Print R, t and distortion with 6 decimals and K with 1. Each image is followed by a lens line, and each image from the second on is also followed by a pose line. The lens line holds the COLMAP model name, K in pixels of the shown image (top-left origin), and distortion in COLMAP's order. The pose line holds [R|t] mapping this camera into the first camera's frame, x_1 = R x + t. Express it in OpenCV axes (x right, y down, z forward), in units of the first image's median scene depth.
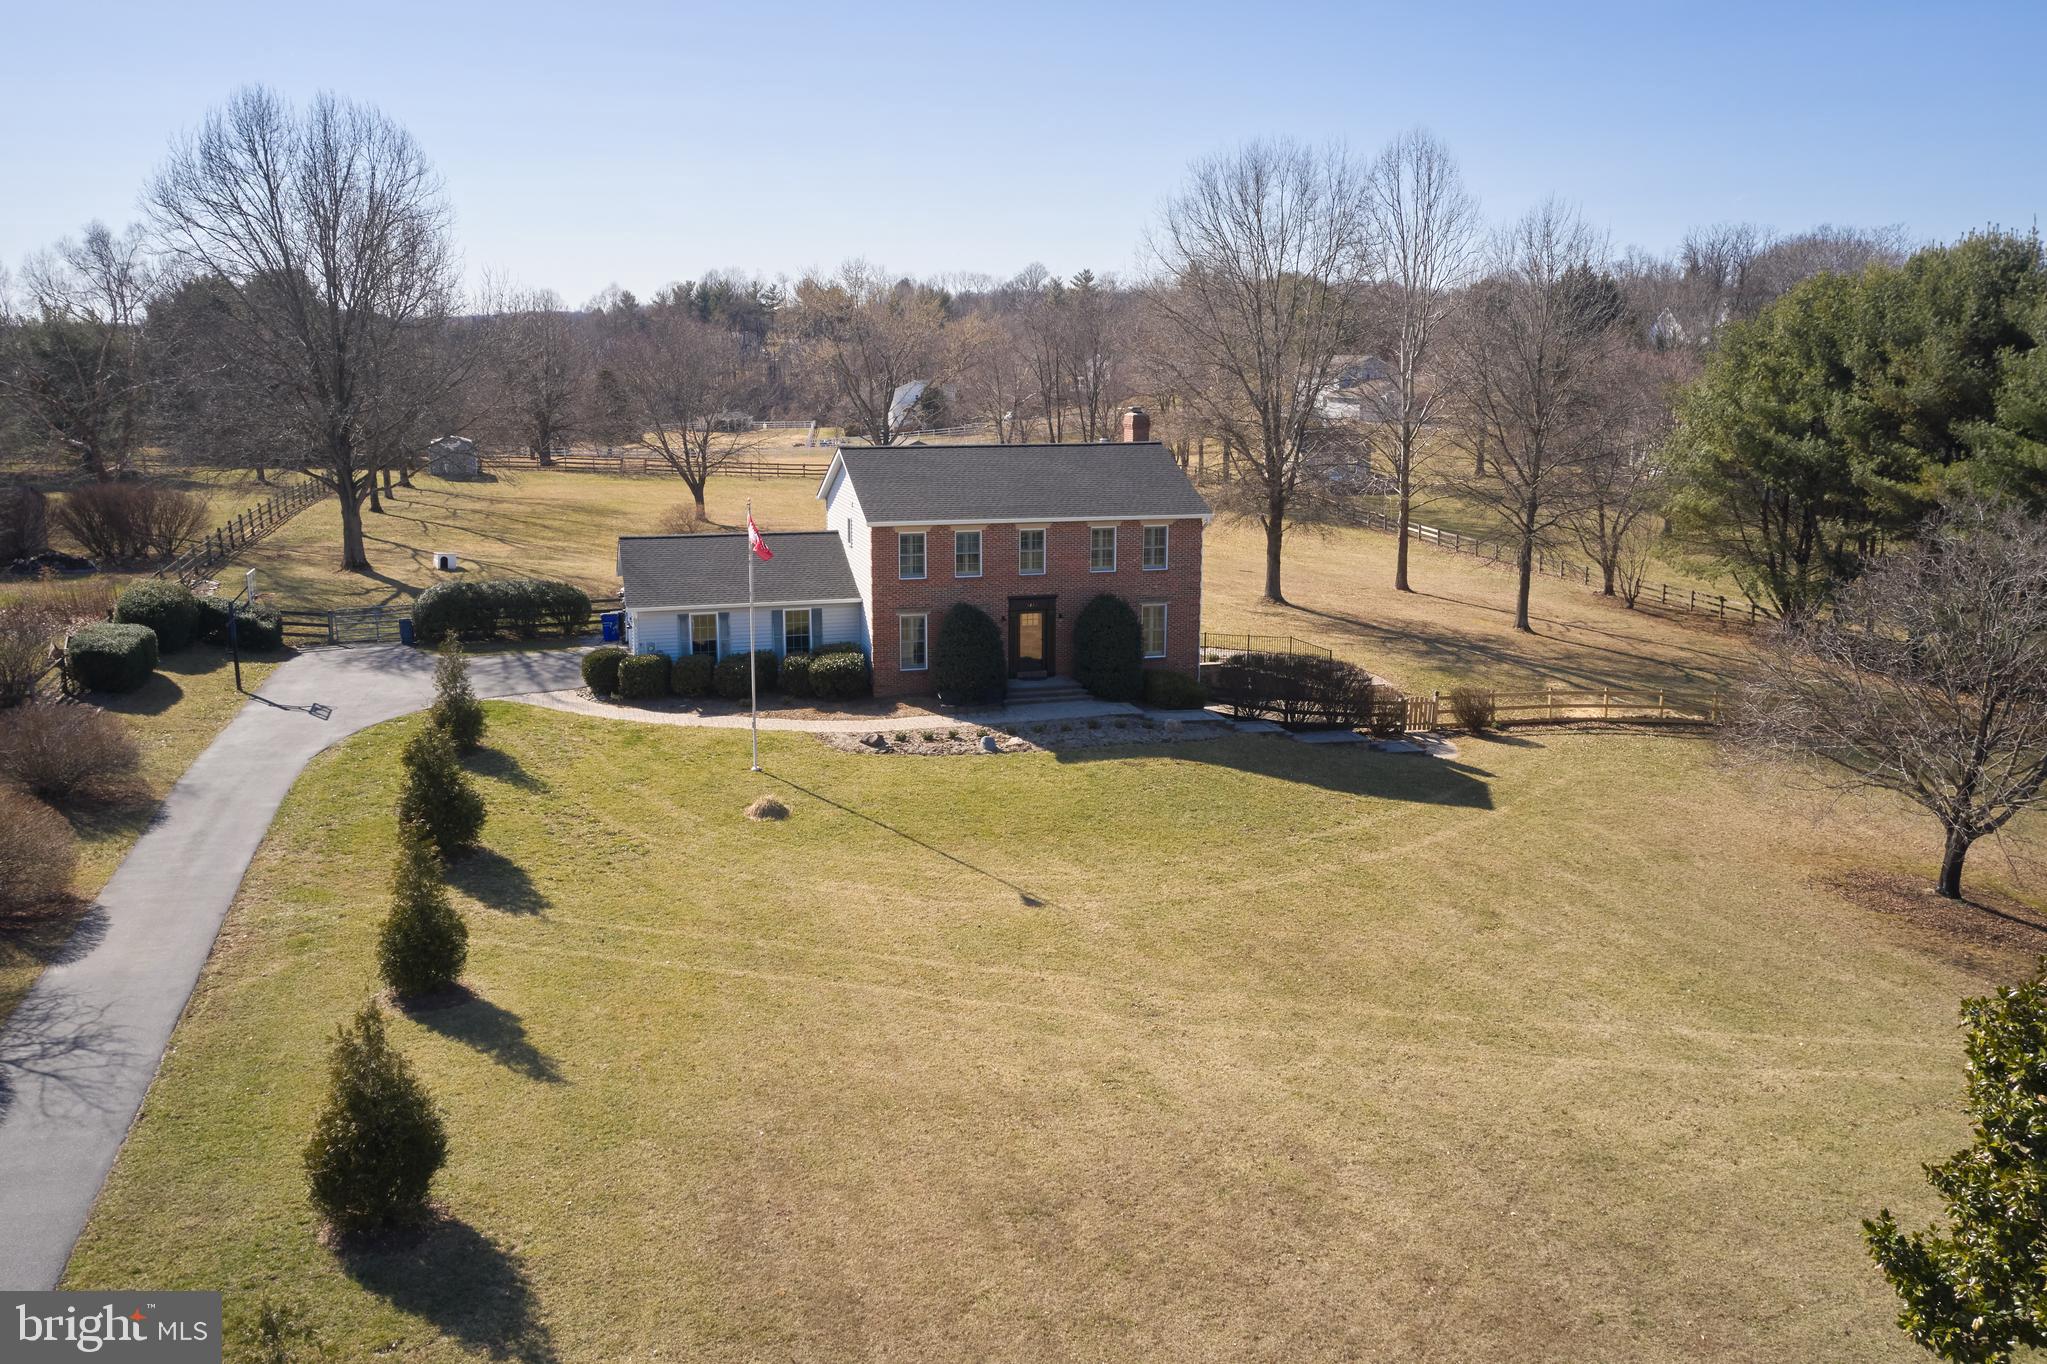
lens RADIAL K [[1609.4, 0, 1022.3], [0, 1609.4, 681.2], [0, 0, 1]] dist [-0.026261, 0.009157]
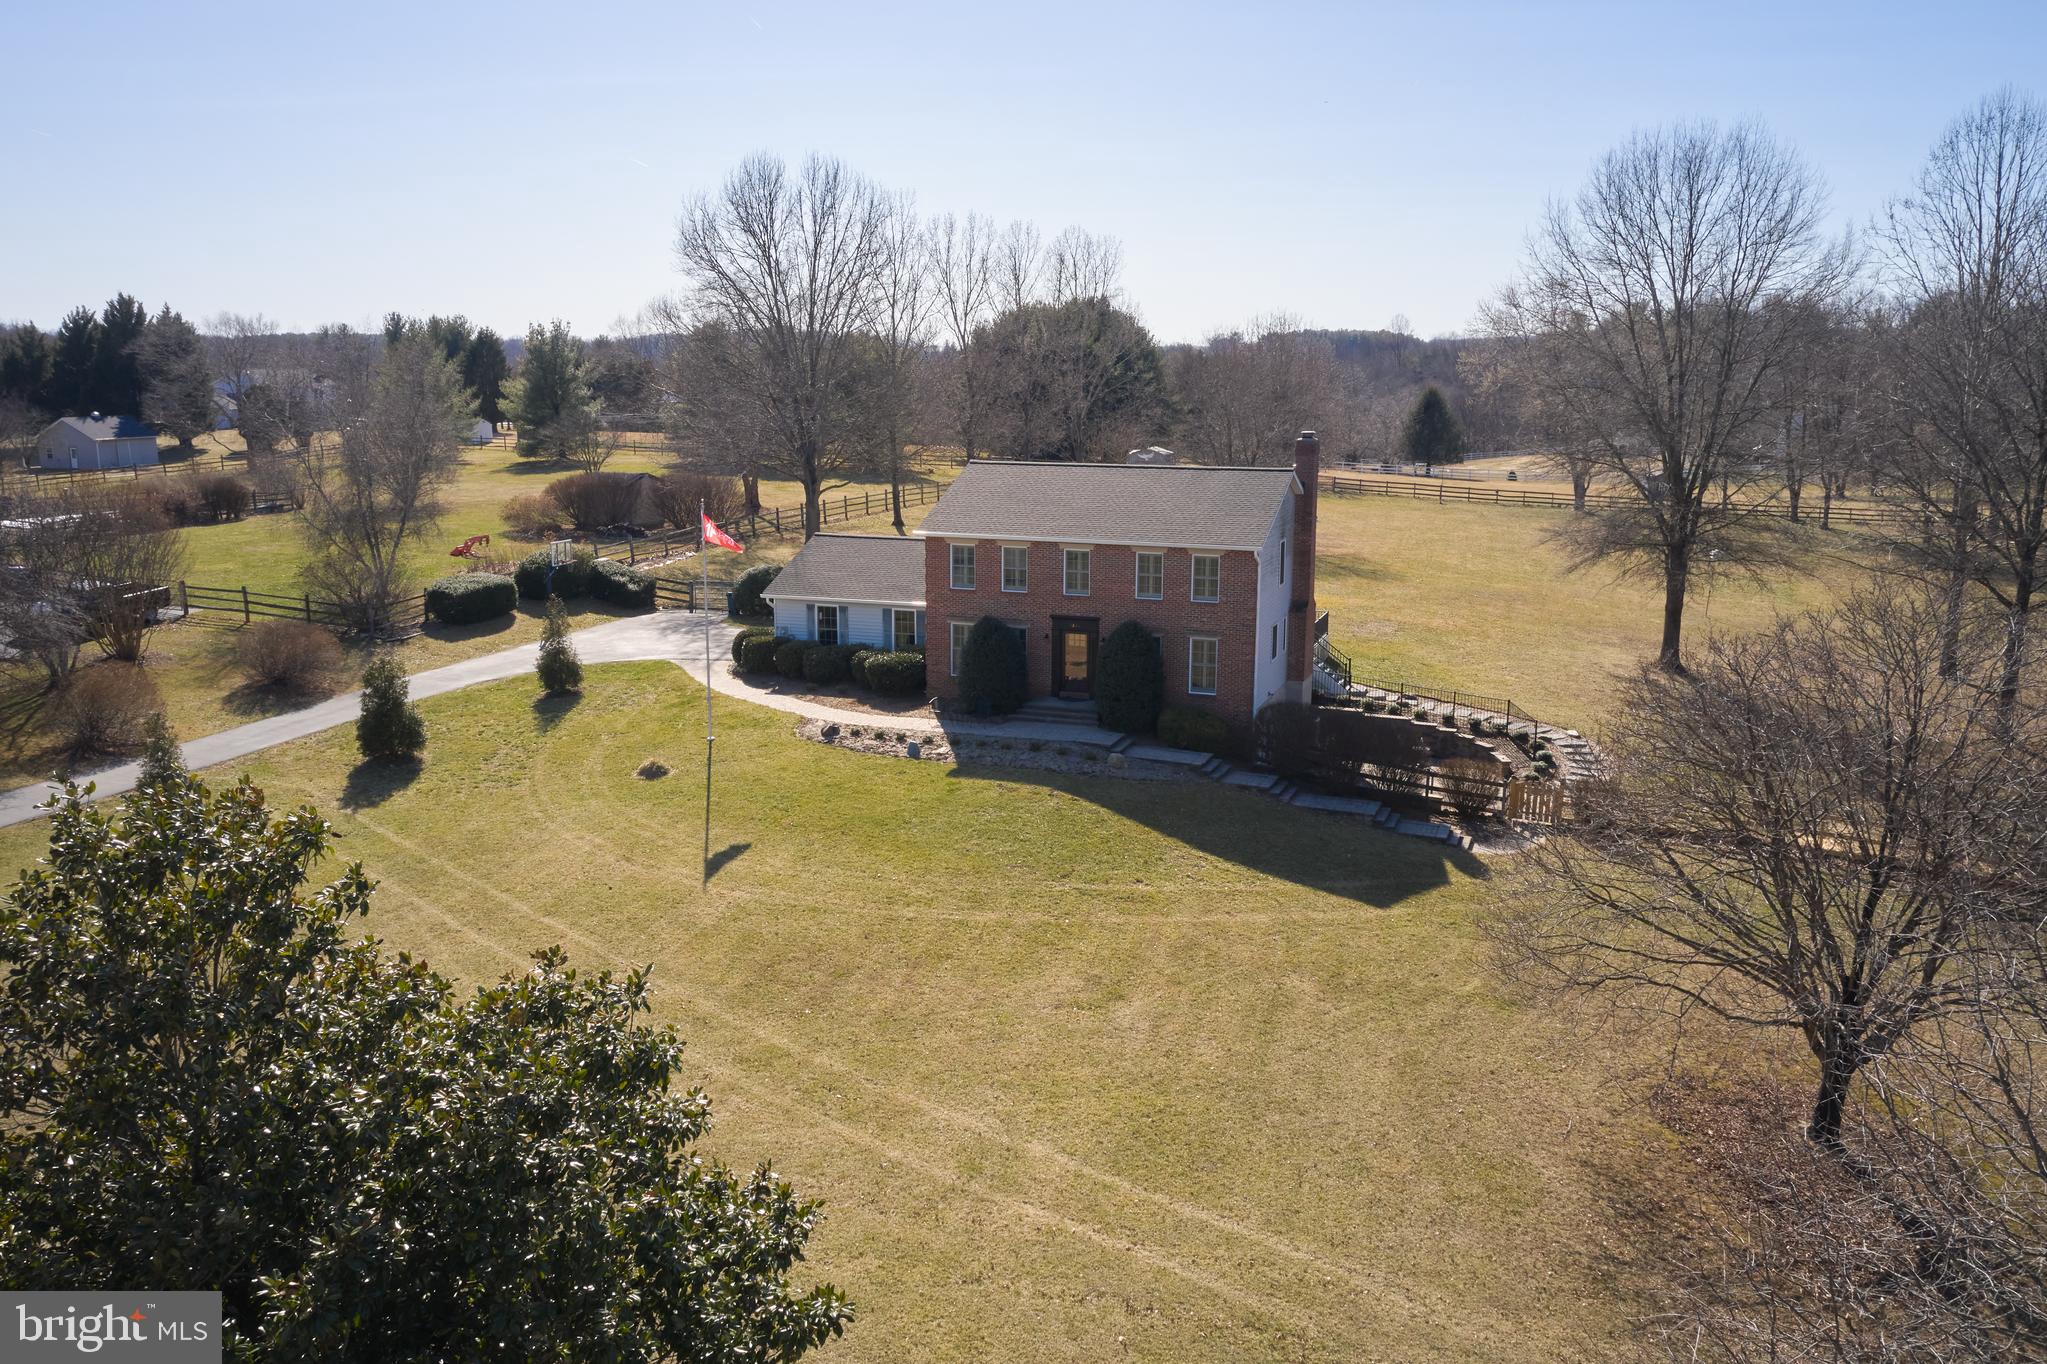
lens RADIAL K [[1609.4, 0, 1025.7], [0, 1609.4, 682.2], [0, 0, 1]] dist [-0.026261, 0.009157]
pose [[0.807812, 0.113896, -0.578332, 0.577723], [-0.120682, 0.992328, 0.026858, -0.036563], [0.576954, 0.048098, 0.815360, 0.176016]]
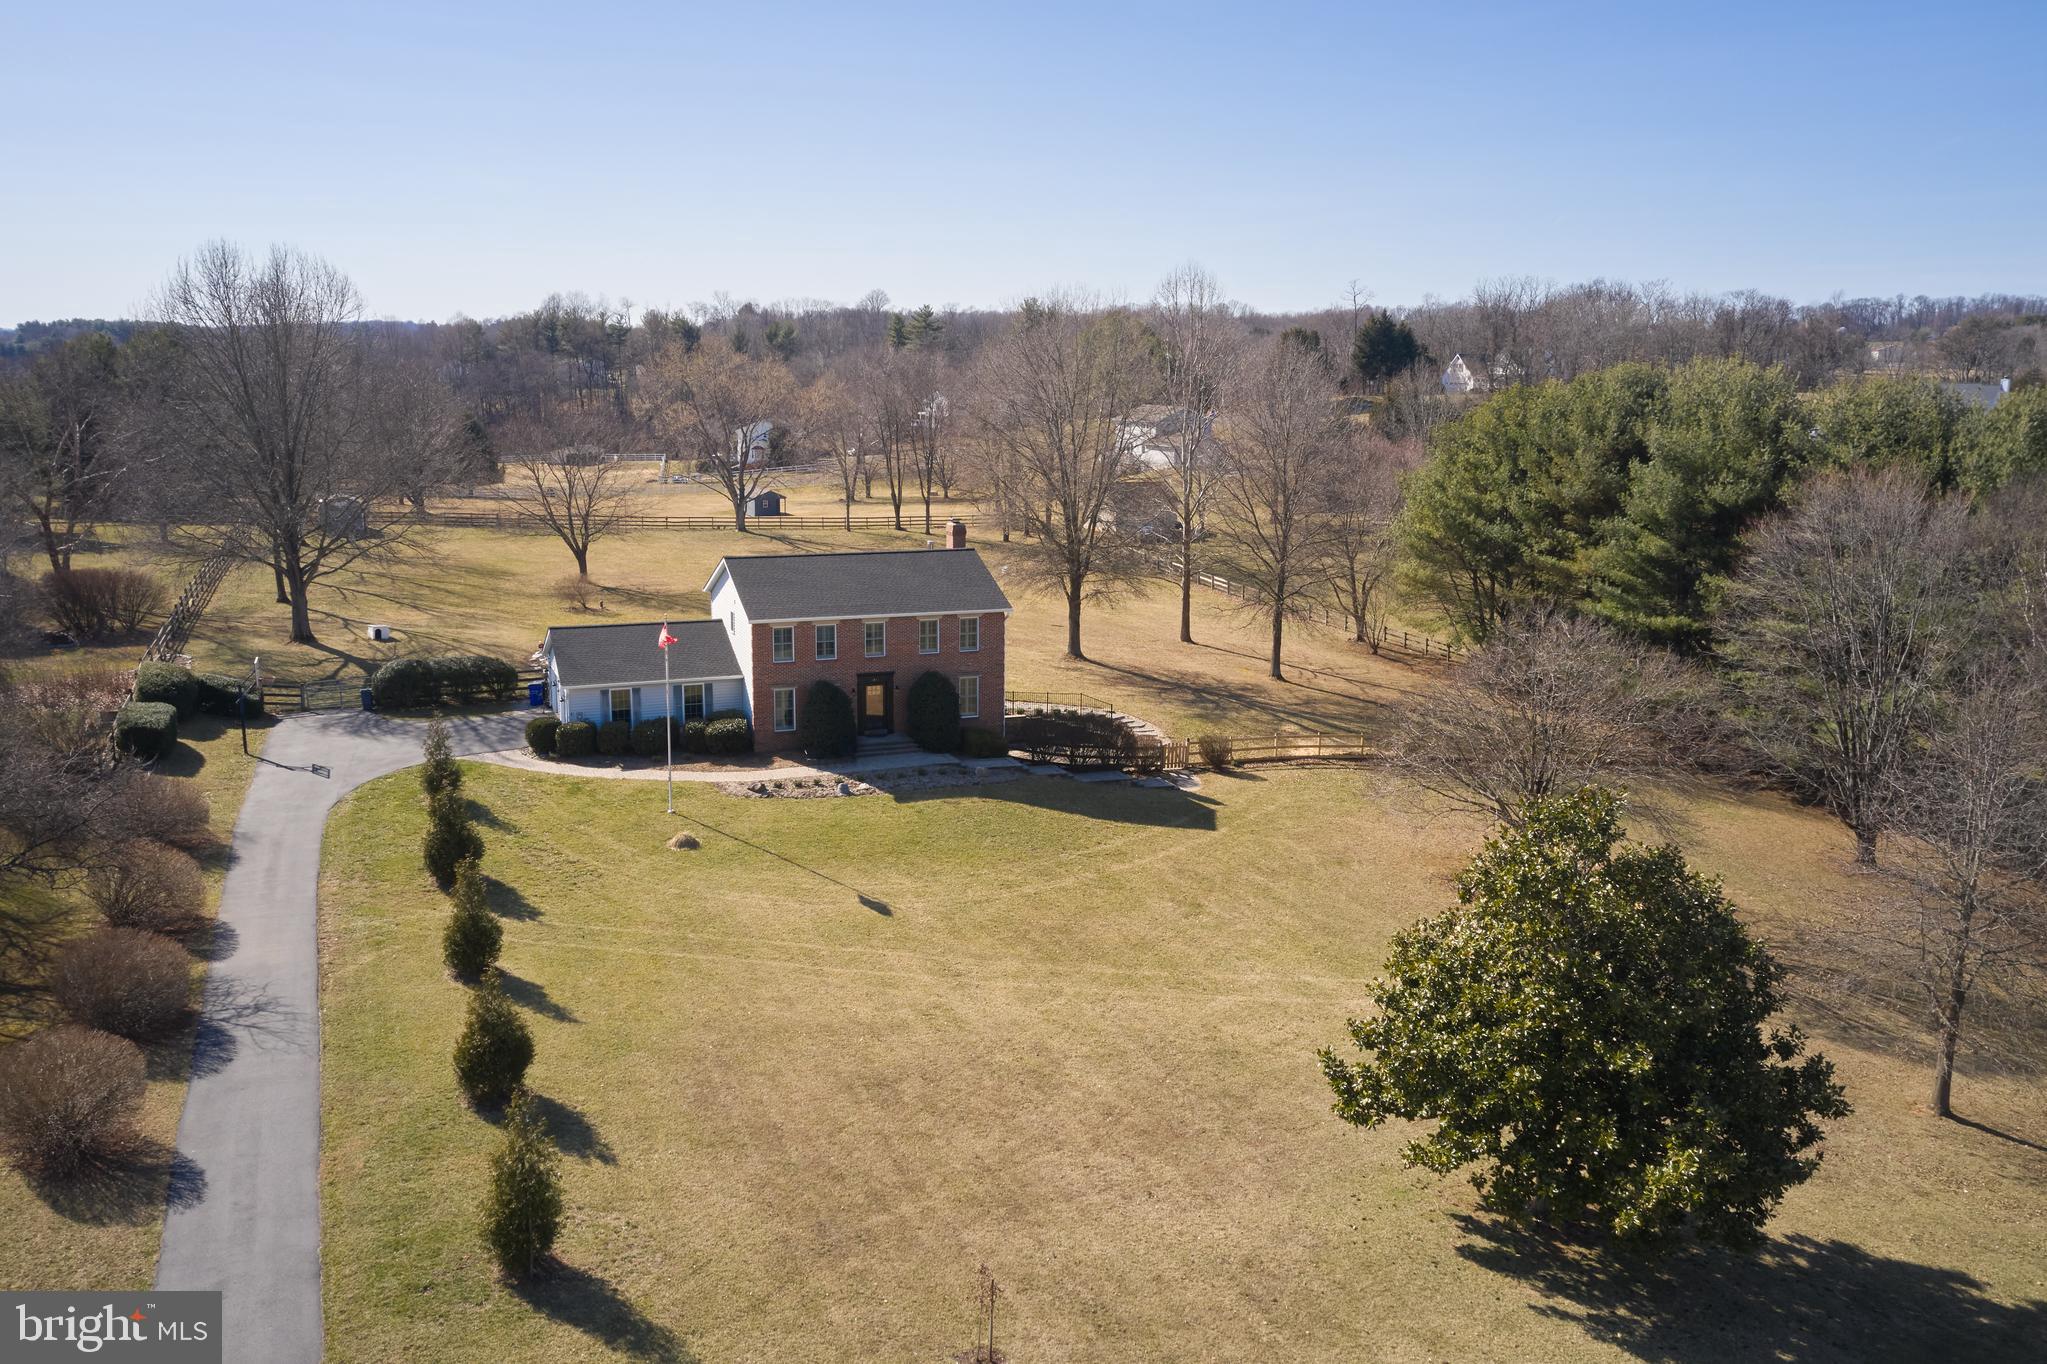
lens RADIAL K [[1609.4, 0, 1021.4], [0, 1609.4, 679.2], [0, 0, 1]] dist [-0.026261, 0.009157]
pose [[0.995428, -0.011072, 0.094868, 0.000273], [0.011846, 0.999901, -0.007606, -0.037348], [-0.094775, 0.008695, 0.995461, -0.324274]]
